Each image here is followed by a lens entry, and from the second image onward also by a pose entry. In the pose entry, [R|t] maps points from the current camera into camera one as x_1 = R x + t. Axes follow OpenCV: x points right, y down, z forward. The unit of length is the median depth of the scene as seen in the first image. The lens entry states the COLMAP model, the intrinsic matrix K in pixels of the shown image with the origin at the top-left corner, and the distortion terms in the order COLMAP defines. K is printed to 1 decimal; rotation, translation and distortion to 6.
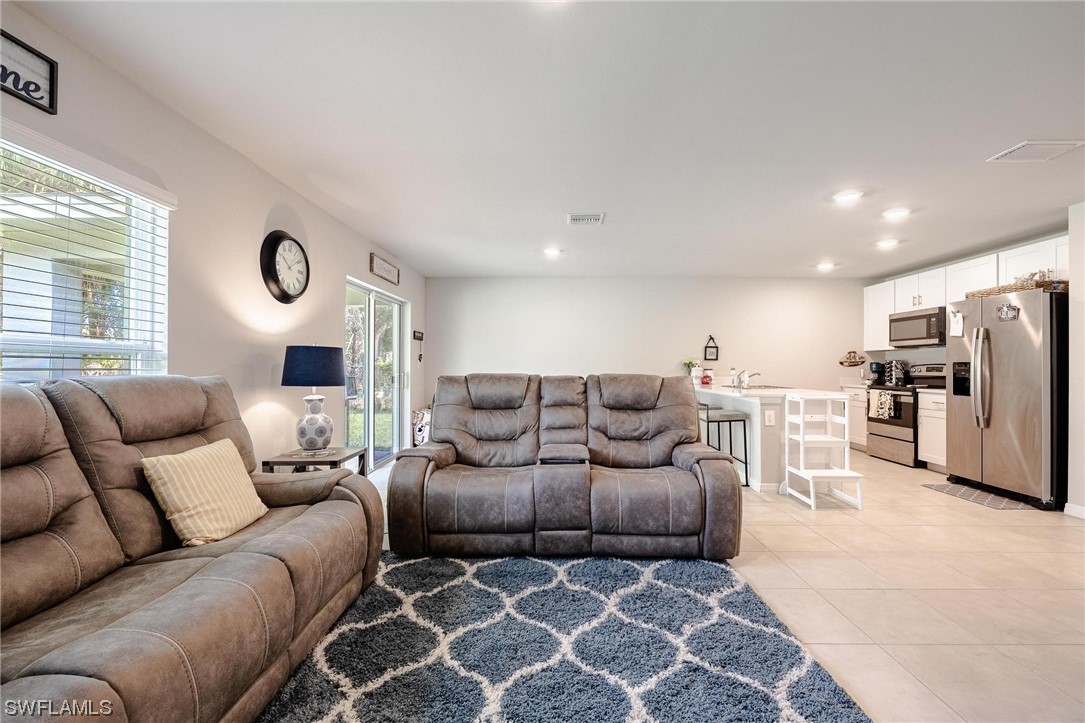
lens RADIAL K [[449.8, 0, 551.3], [0, 449.8, 362.8], [0, 0, 1]] dist [-0.003930, -0.000170]
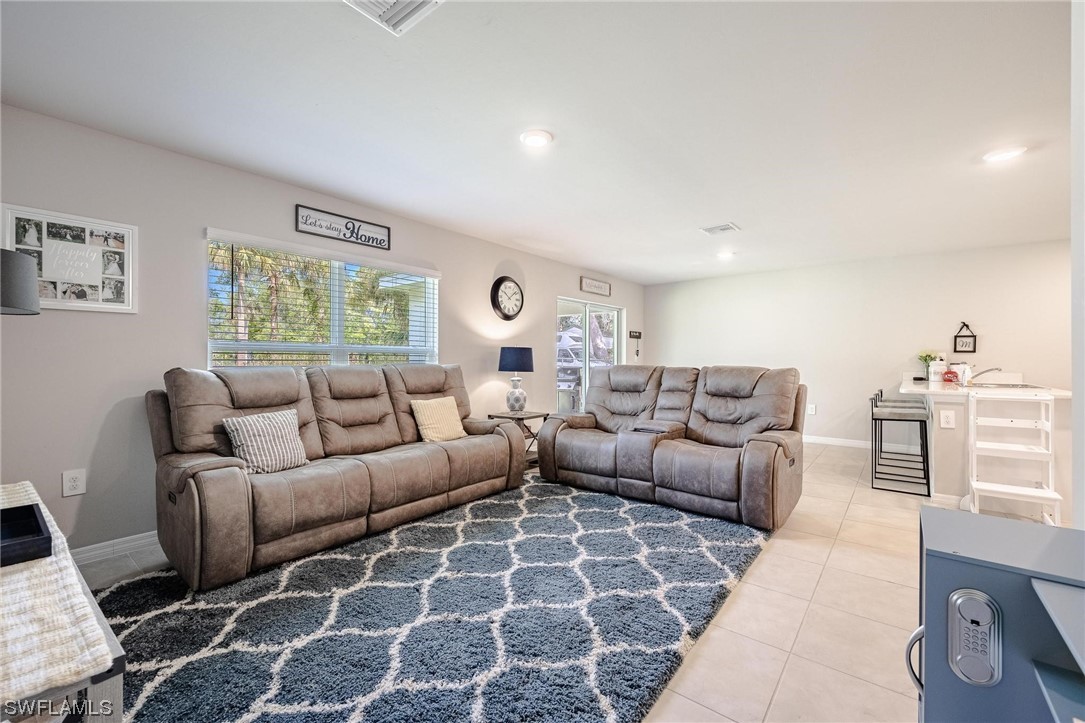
lens RADIAL K [[449.8, 0, 558.2], [0, 449.8, 358.7], [0, 0, 1]] dist [-0.003930, -0.000170]
pose [[0.796023, -0.002020, -0.605263, 0.482282], [0.003831, 0.999991, 0.001701, 0.002497], [0.605254, -0.003673, 0.796024, -0.158923]]
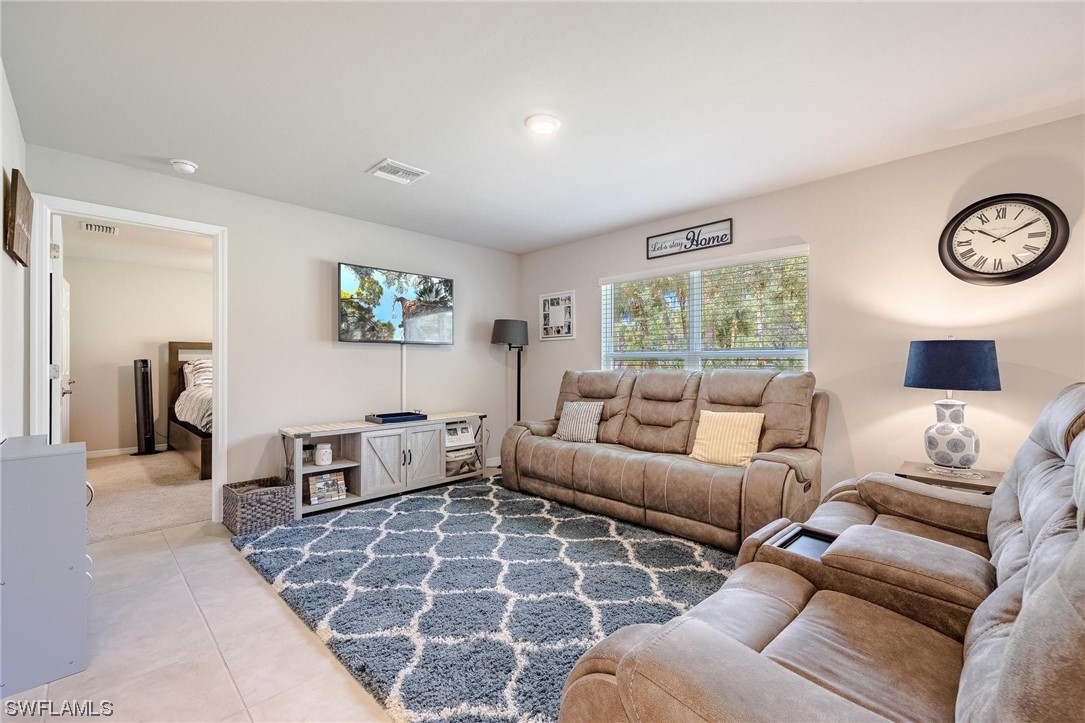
lens RADIAL K [[449.8, 0, 536.7], [0, 449.8, 365.1], [0, 0, 1]] dist [-0.003930, -0.000170]
pose [[-0.702290, -0.004204, -0.711878, 0.492478], [0.000812, 0.999977, -0.006707, 0.011741], [0.711890, -0.005289, -0.702271, 0.887506]]
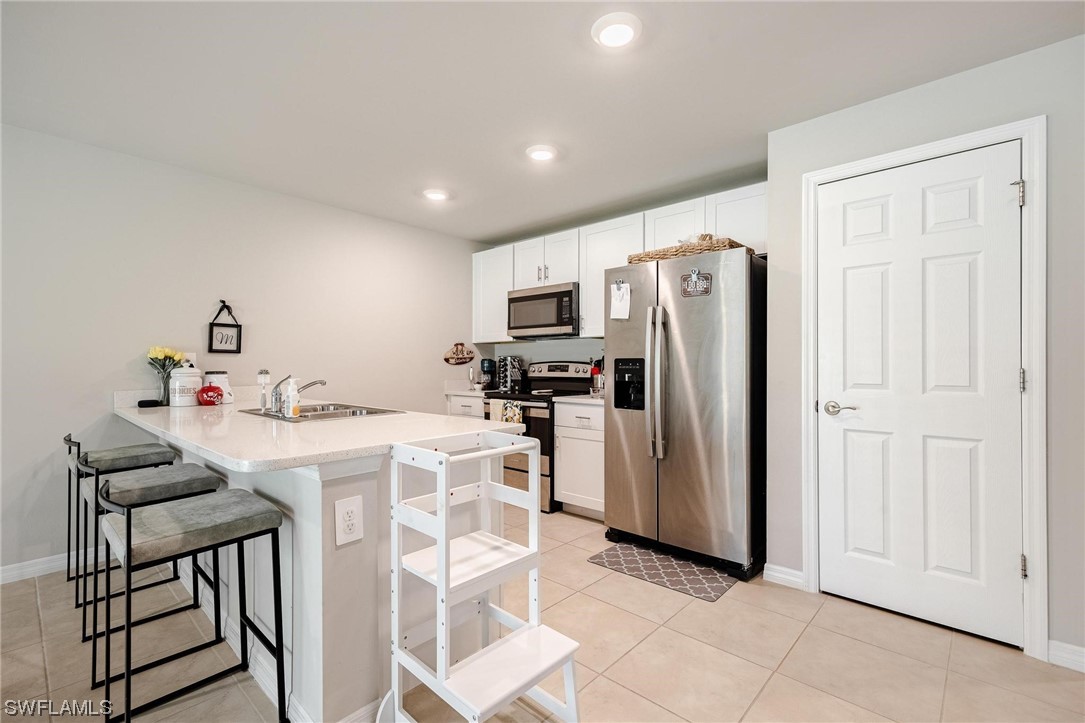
lens RADIAL K [[481.9, 0, 537.8], [0, 481.9, 362.7], [0, 0, 1]] dist [-0.001950, -0.001465]
pose [[0.667074, -0.001010, 0.744990, 0.363432], [-0.003152, 0.999986, 0.004178, 0.002776], [-0.744984, -0.005135, 0.667062, 0.762072]]
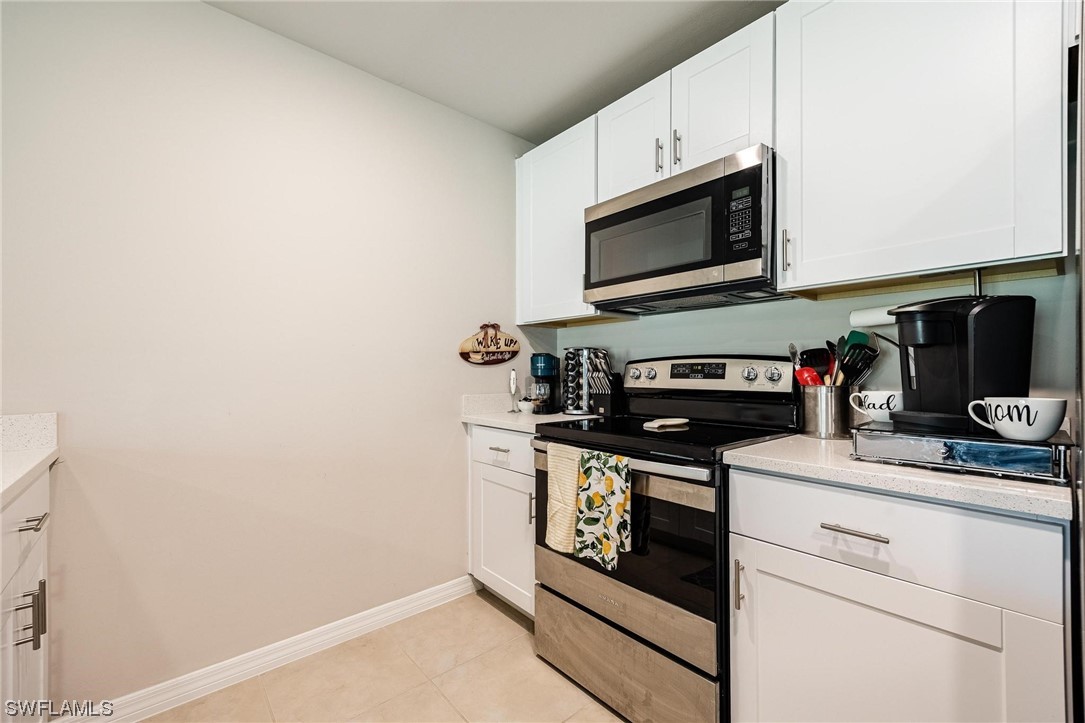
lens RADIAL K [[449.8, 0, 544.9], [0, 449.8, 368.7], [0, 0, 1]] dist [-0.003930, -0.000170]
pose [[0.745010, -0.004512, 0.667038, 0.843732], [0.000044, 0.999977, 0.006715, 0.016224], [-0.667053, -0.004974, 0.744993, 1.282150]]
